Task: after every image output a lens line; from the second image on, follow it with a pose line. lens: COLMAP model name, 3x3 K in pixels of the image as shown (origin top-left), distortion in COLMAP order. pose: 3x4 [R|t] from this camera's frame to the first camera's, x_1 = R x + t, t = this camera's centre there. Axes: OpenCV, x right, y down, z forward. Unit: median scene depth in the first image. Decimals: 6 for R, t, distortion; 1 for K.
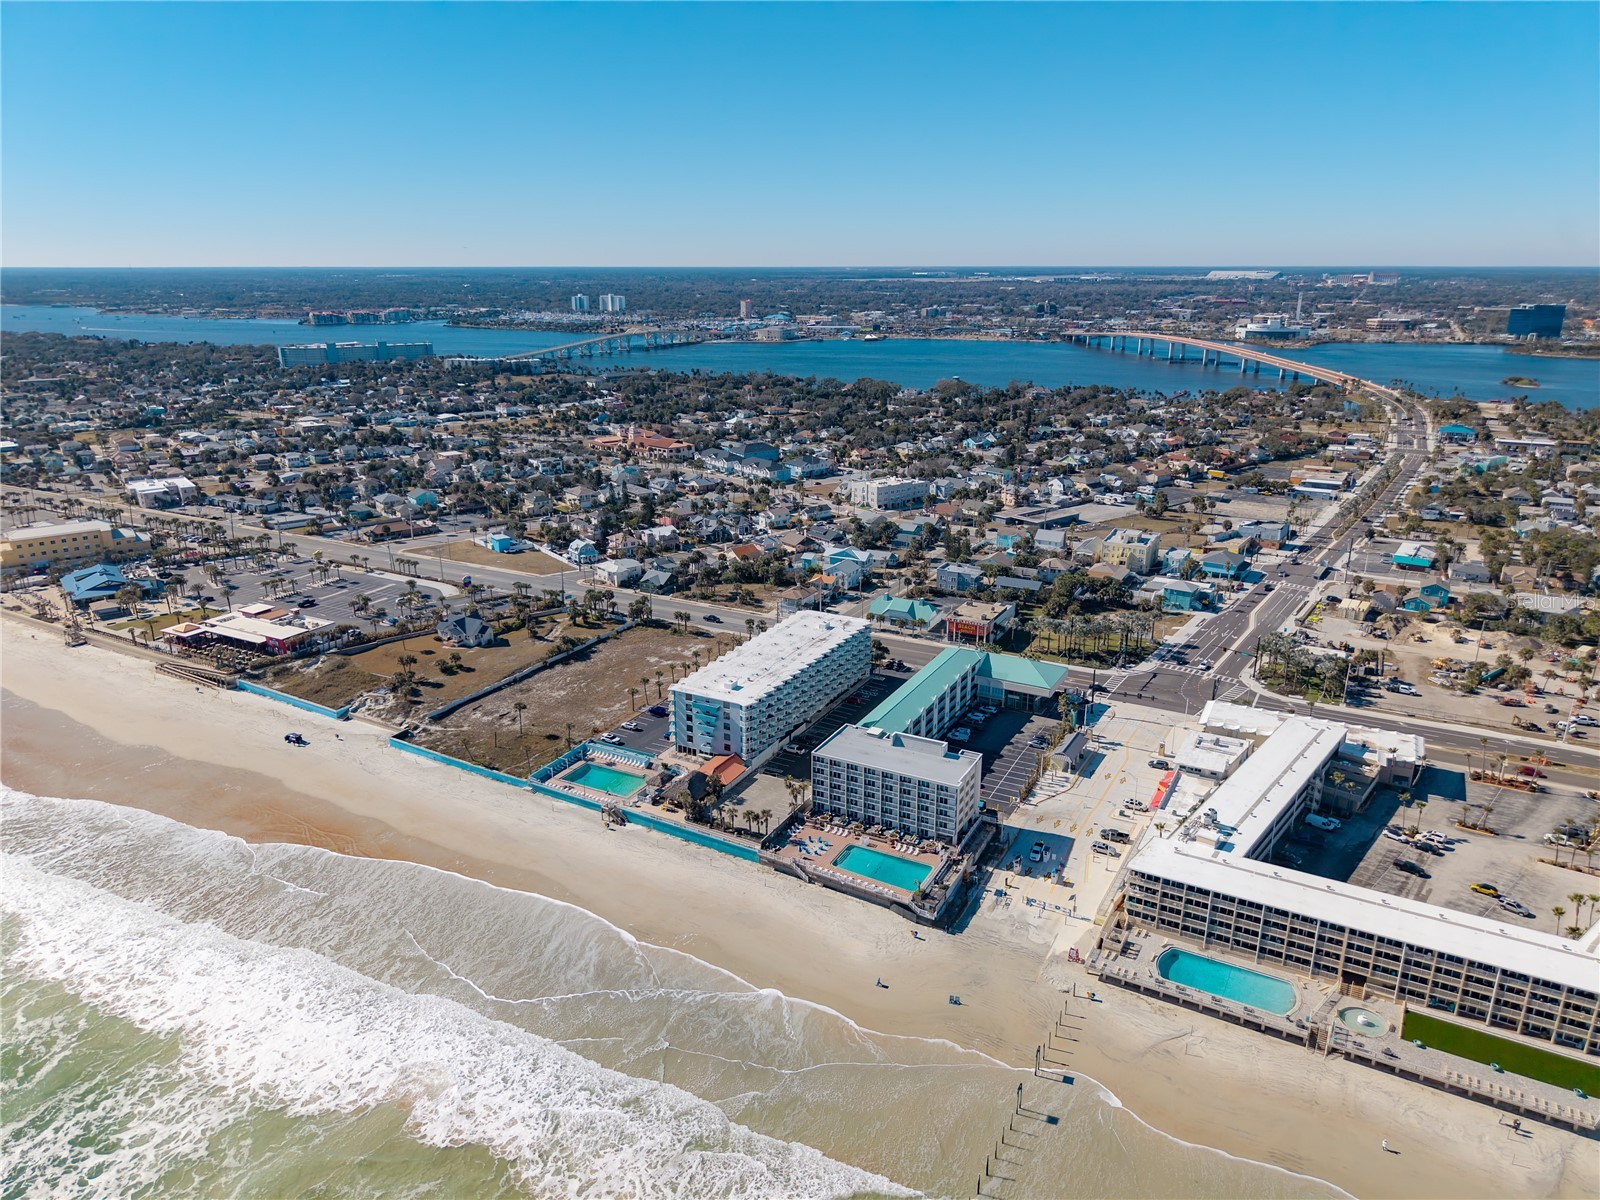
lens RADIAL K [[1078.1, 0, 805.0], [0, 1078.1, 569.0], [0, 0, 1]] dist [0.061585, -0.111241]
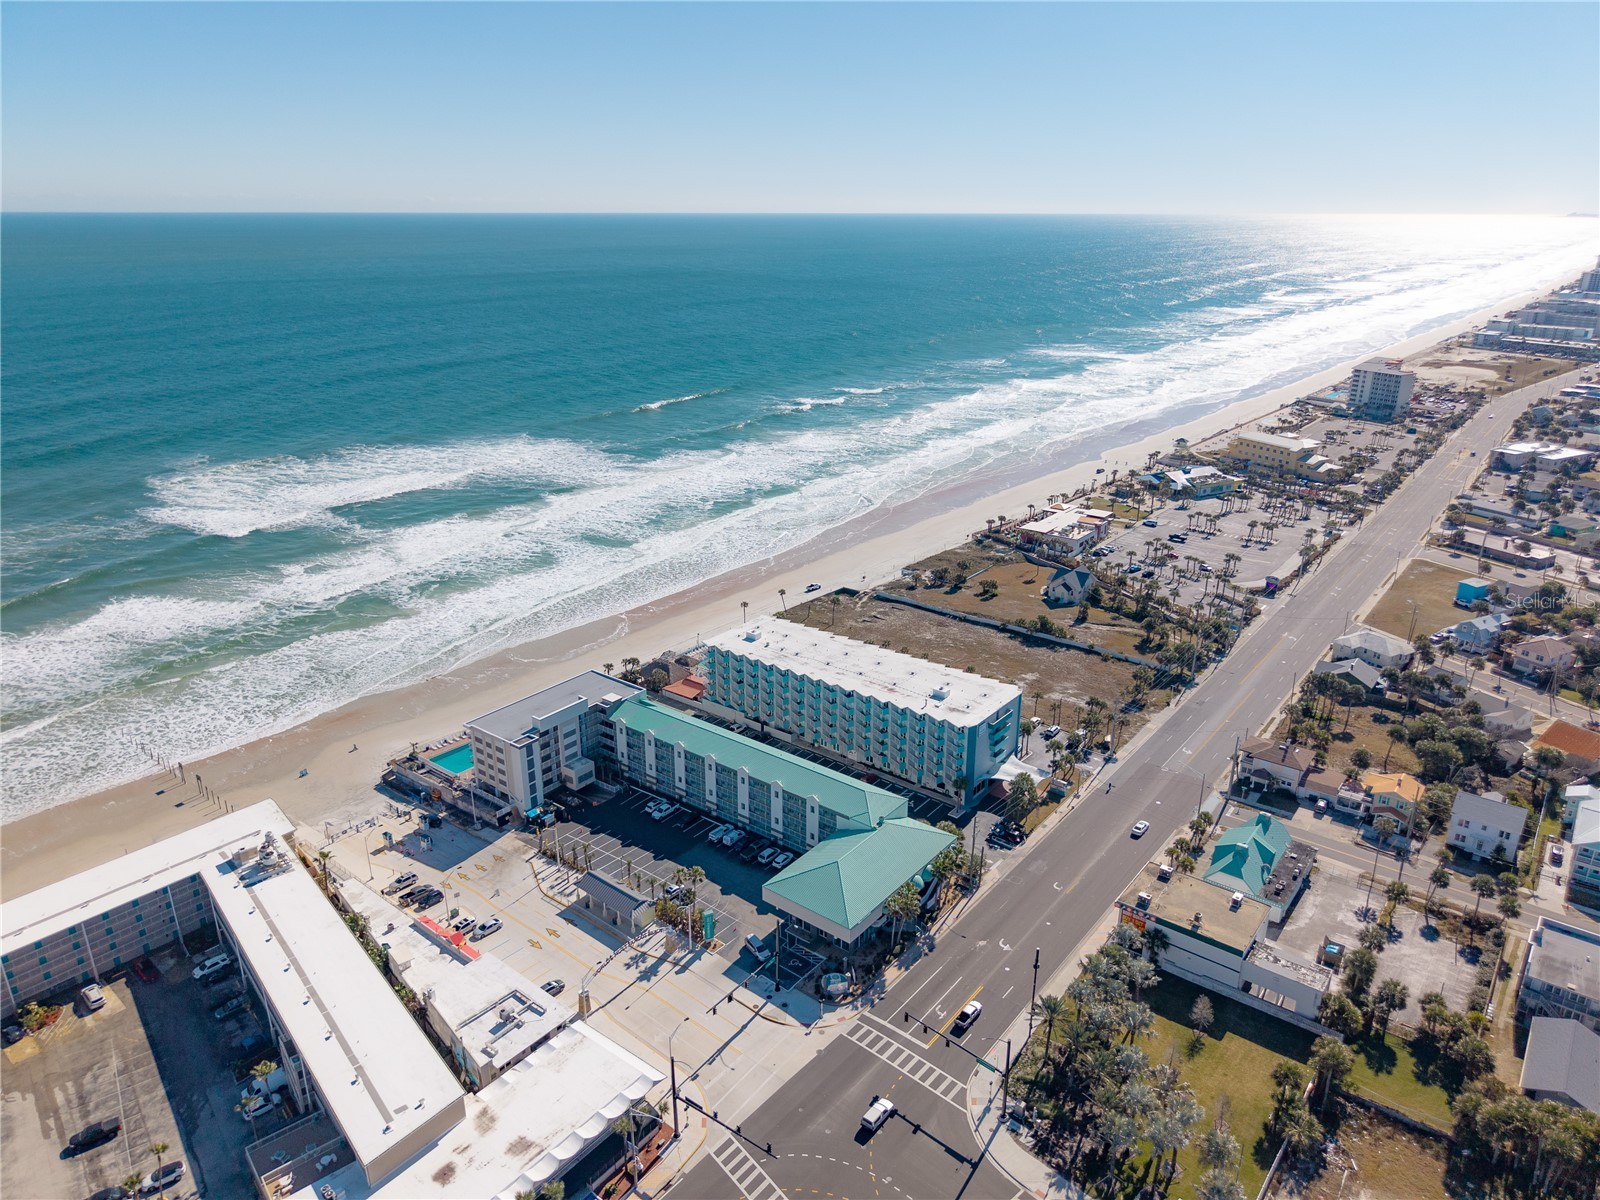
lens RADIAL K [[1078.1, 0, 805.0], [0, 1078.1, 569.0], [0, 0, 1]] dist [0.061585, -0.111241]
pose [[-0.170986, 0.312639, -0.934356, 0.515918], [-0.270675, 0.896929, 0.349649, -0.188837], [0.947364, 0.312692, -0.068739, 0.705334]]
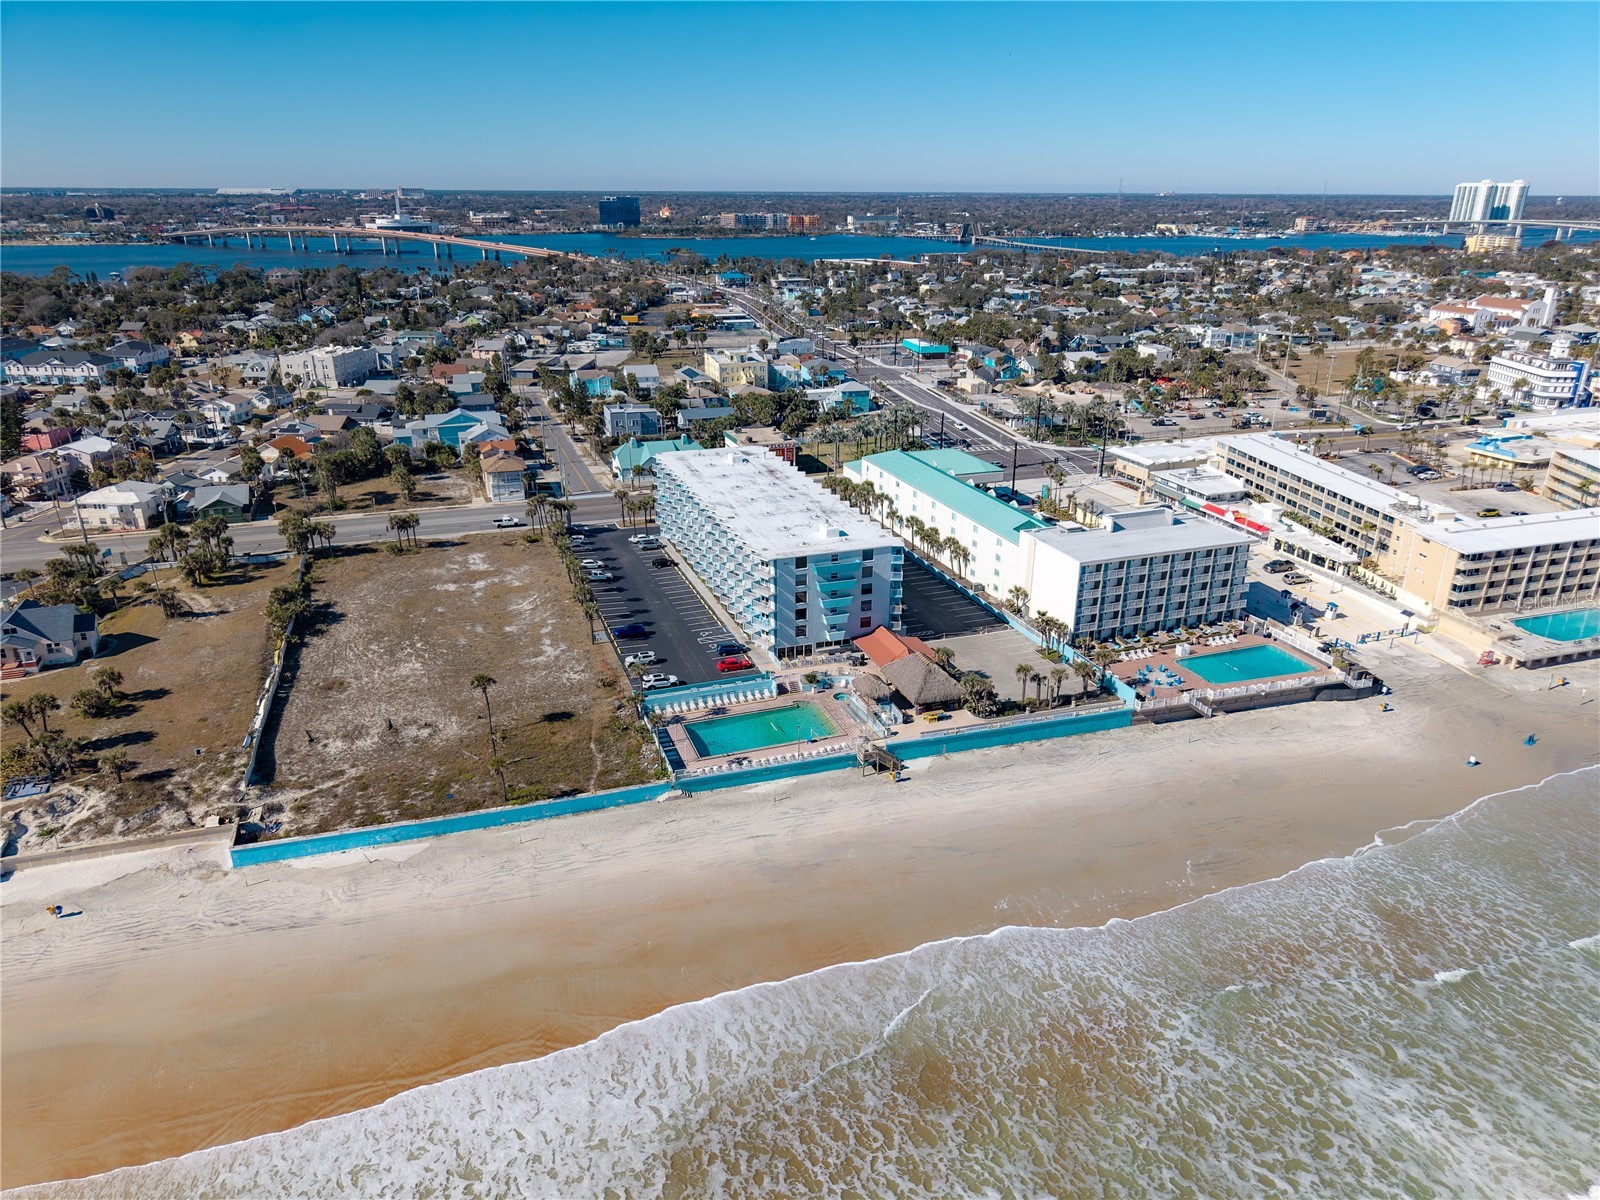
lens RADIAL K [[1077.8, 0, 806.0], [0, 1077.8, 594.7], [0, 0, 1]] dist [0.004093, -0.003015]
pose [[0.667498, -0.258540, 0.698286, -0.340473], [0.198244, 0.965643, 0.168026, 0.022883], [-0.717737, 0.026274, 0.695819, 0.371561]]
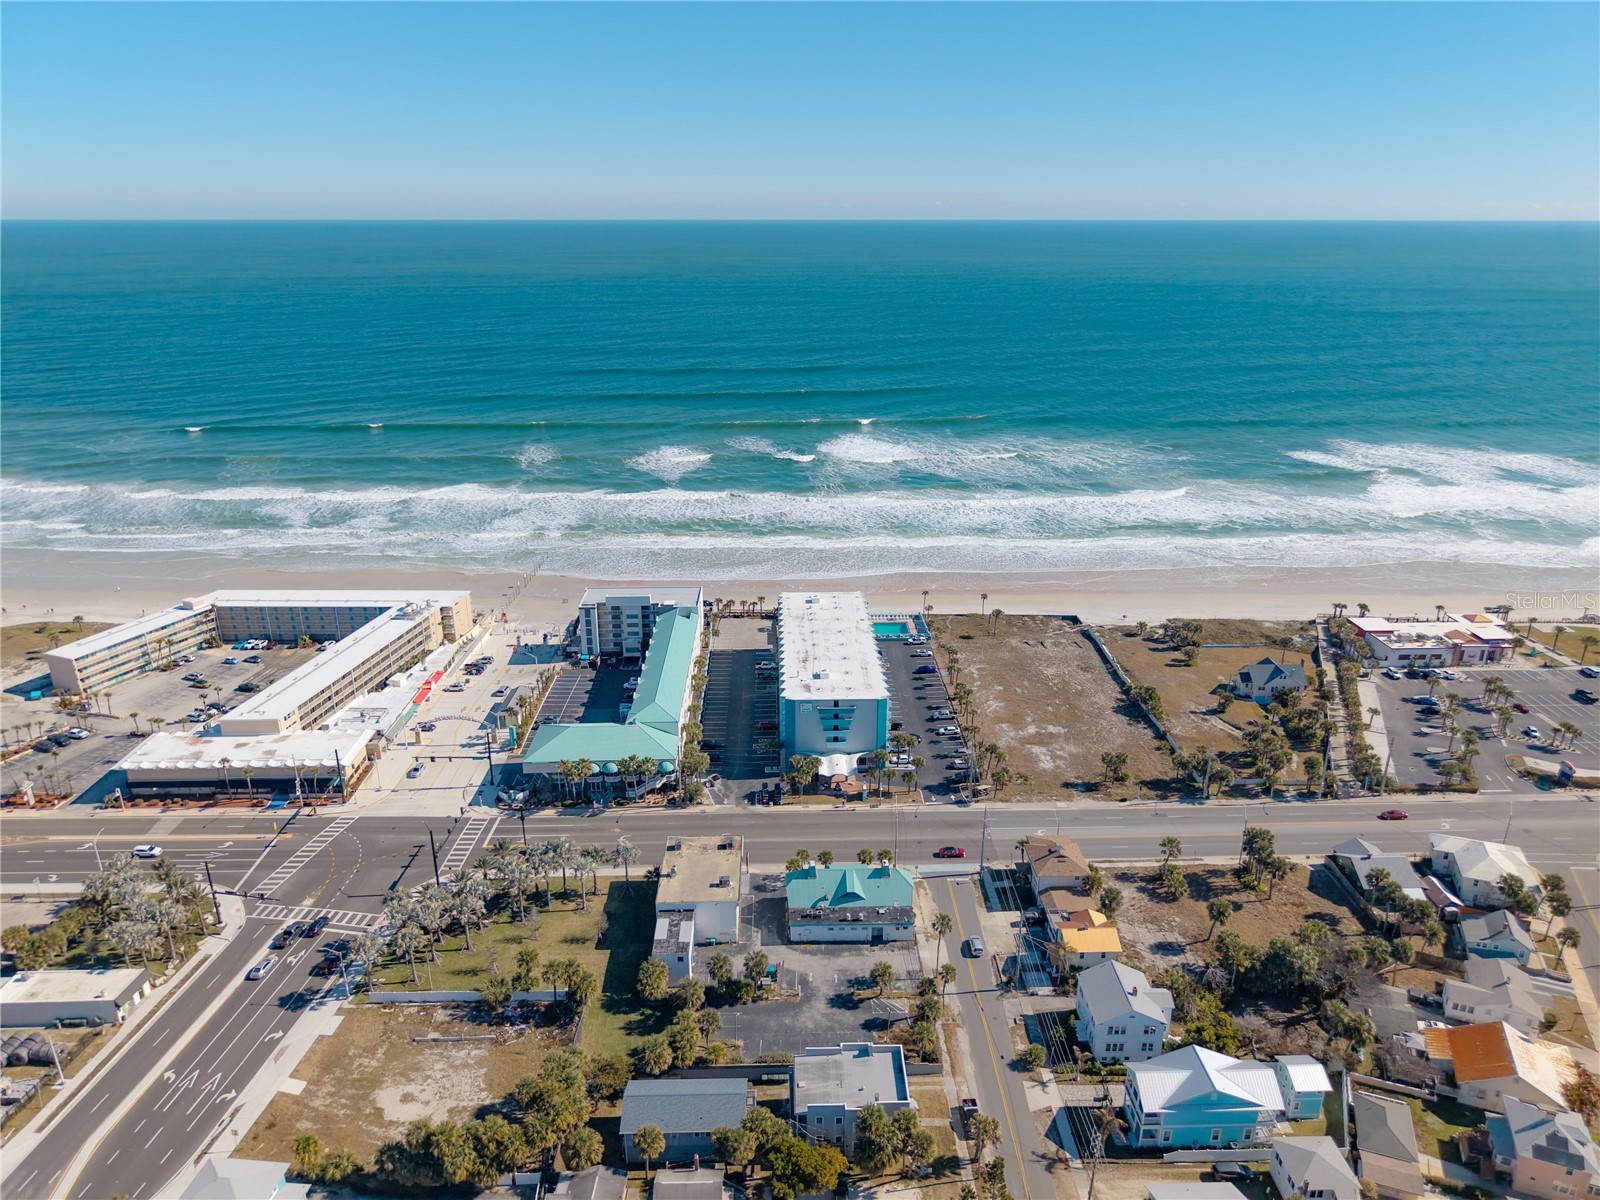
lens RADIAL K [[1078.1, 0, 805.0], [0, 1078.1, 569.0], [0, 0, 1]] dist [0.061585, -0.111241]
pose [[-0.869742, 0.153793, -0.468931, 0.297827], [-0.134164, 0.840730, 0.524569, -0.325941], [0.474920, 0.519154, -0.710585, 1.146617]]
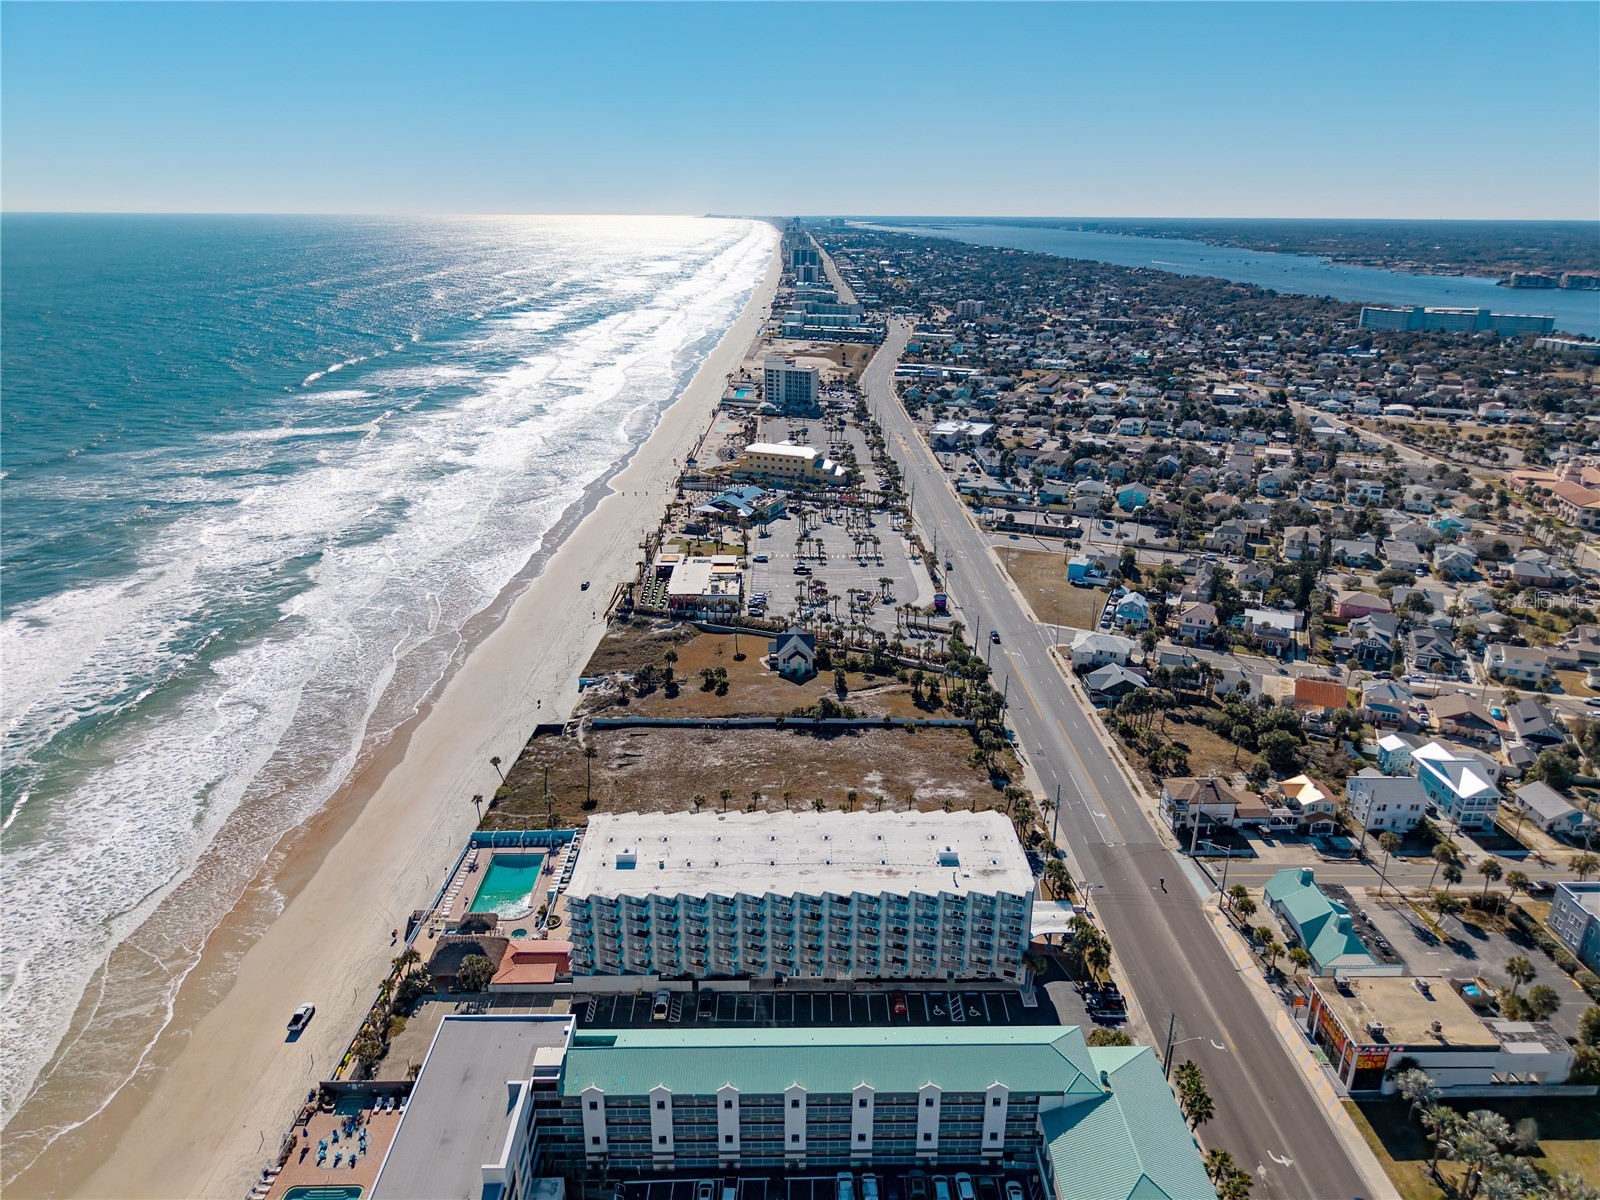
lens RADIAL K [[1060.4, 0, 800.0], [0, 1060.4, 600.0], [0, 0, 1]] dist [0.095319, -0.134046]
pose [[0.483059, 0.301075, -0.822197, 0.300035], [-0.243529, 0.948170, 0.204126, -0.125838], [0.841040, 0.101624, 0.531343, 0.472044]]
